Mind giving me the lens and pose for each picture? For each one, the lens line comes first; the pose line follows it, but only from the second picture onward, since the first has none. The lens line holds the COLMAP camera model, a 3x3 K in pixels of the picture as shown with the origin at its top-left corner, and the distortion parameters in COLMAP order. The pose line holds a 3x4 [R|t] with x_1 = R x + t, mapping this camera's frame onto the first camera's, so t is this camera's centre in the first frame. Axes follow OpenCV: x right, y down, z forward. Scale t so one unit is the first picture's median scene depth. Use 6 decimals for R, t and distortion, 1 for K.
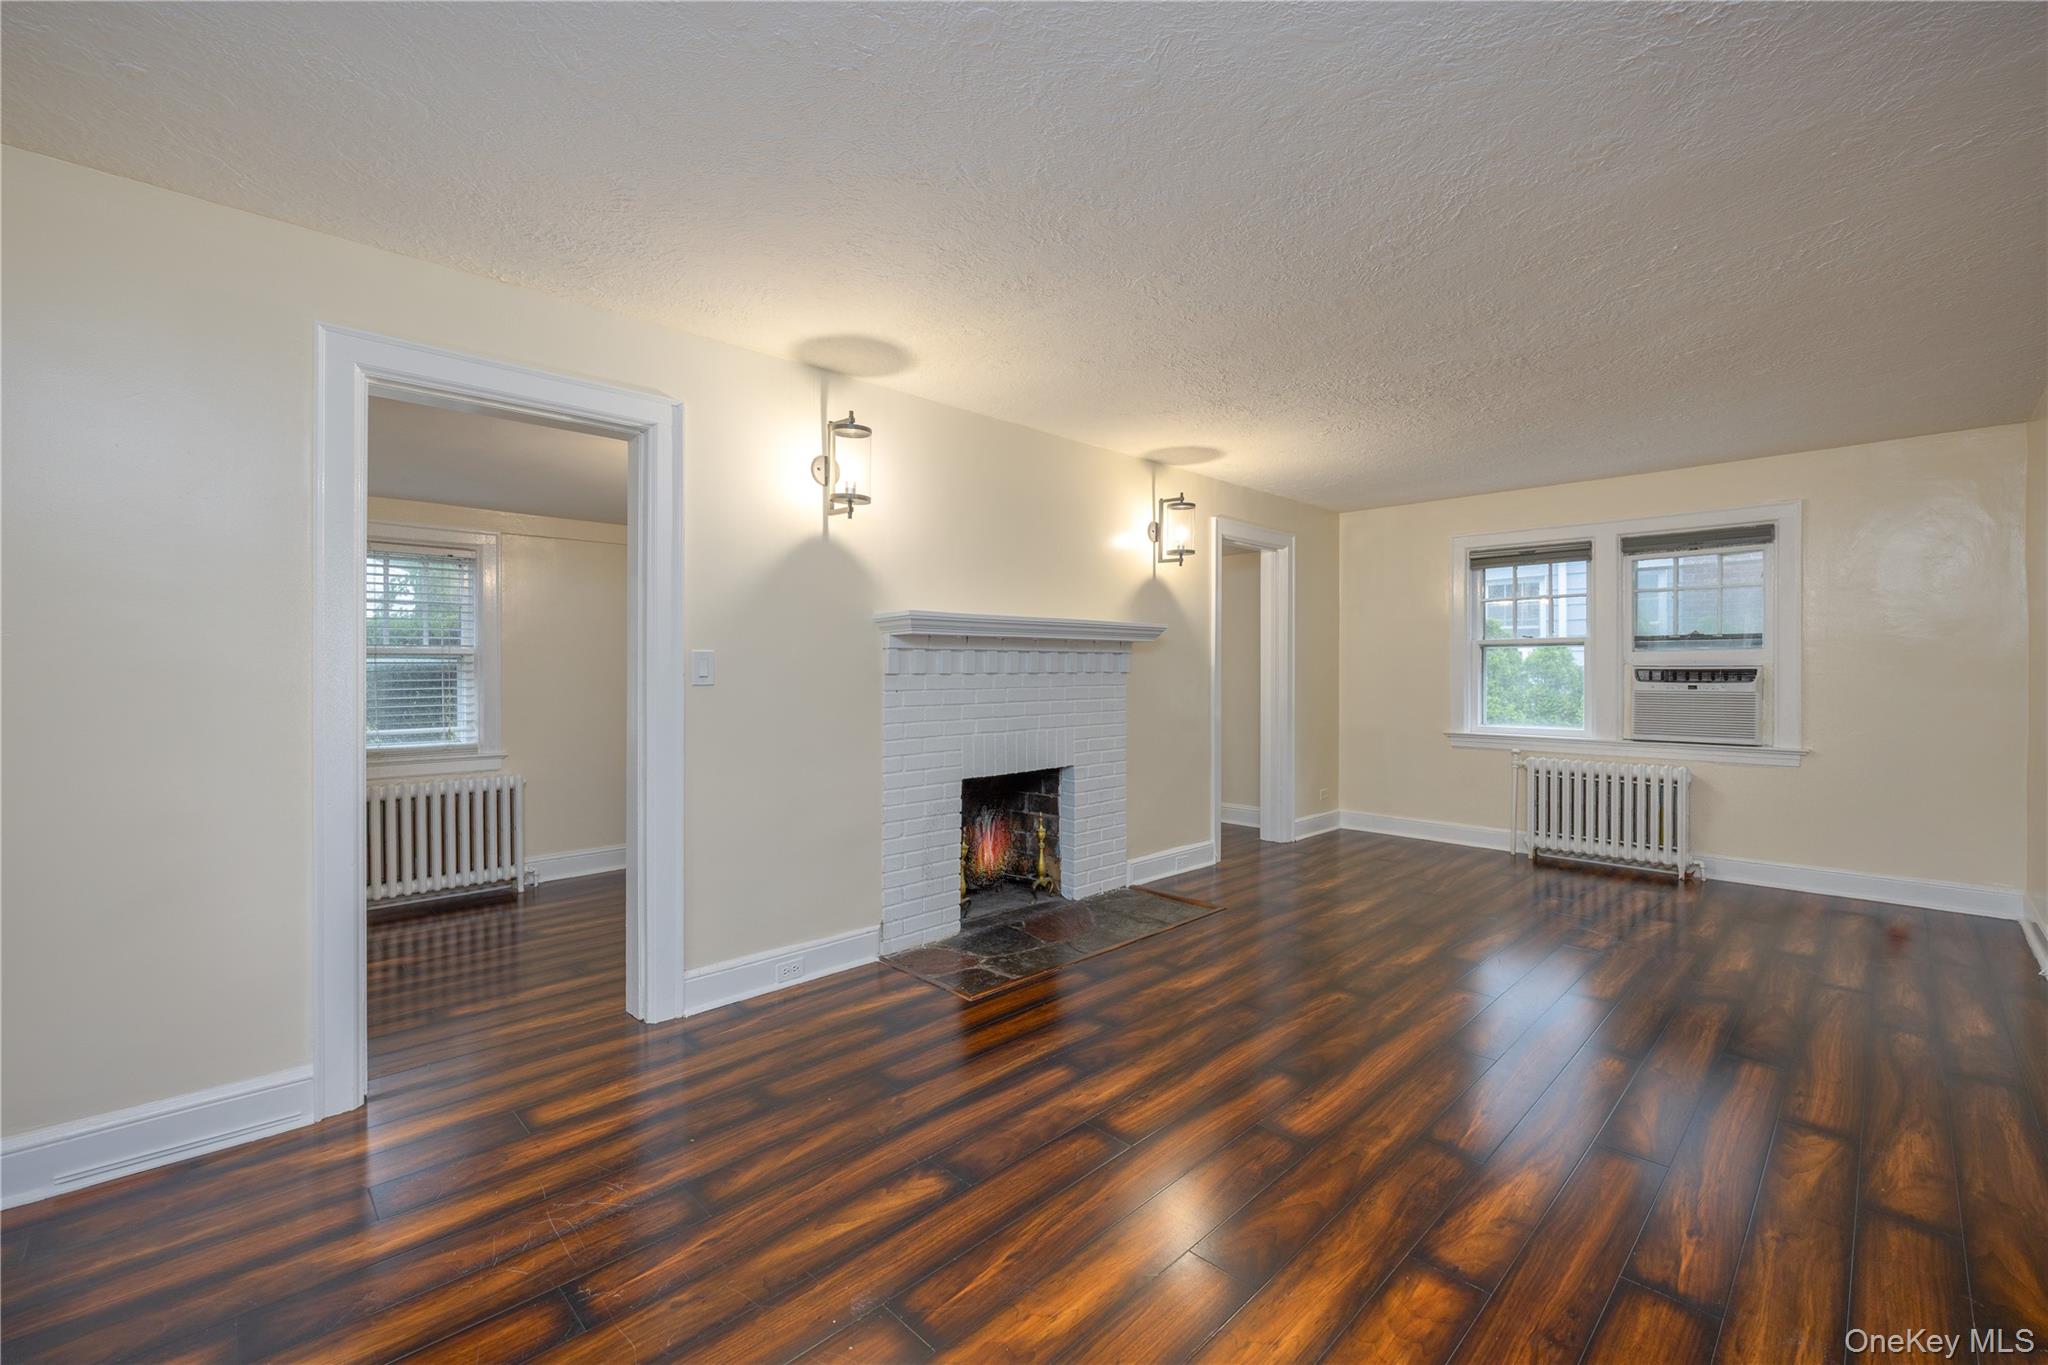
lens RADIAL K [[830.5, 0, 1021.0], [0, 830.5, 673.0], [0, 0, 1]] dist [0.000393, -0.000299]
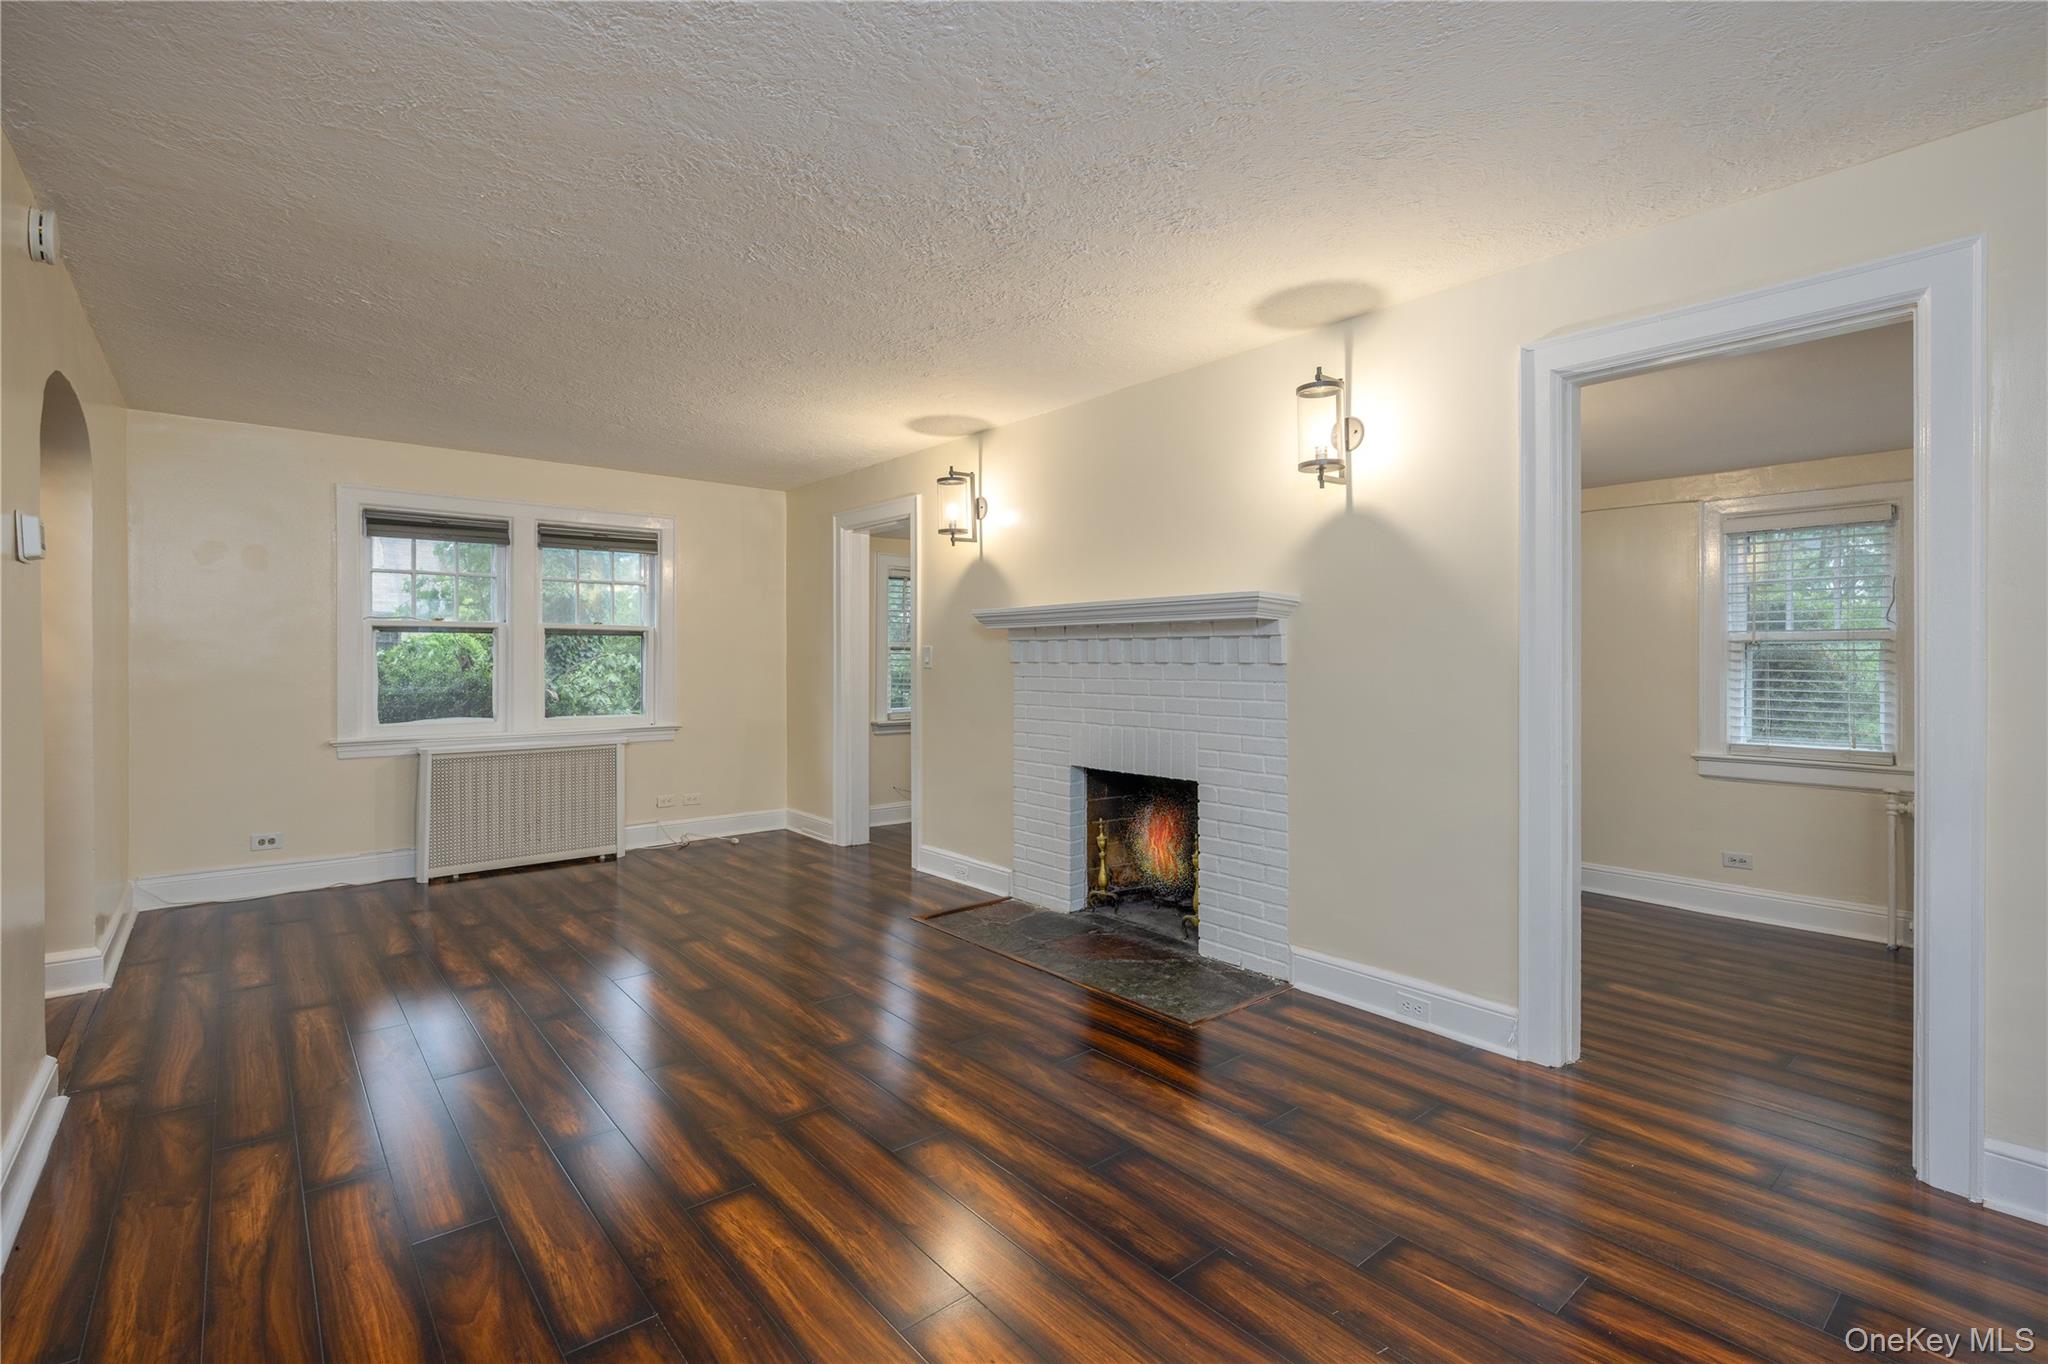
lens RADIAL K [[952.5, 0, 1056.4], [0, 952.5, 670.9], [0, 0, 1]] dist [-0.001998, 0.000060]
pose [[-0.048918, 0.016256, -0.998671, 1.089773], [-0.006306, 0.999843, 0.016584, -0.009237], [0.998783, 0.007109, -0.048807, 1.019084]]
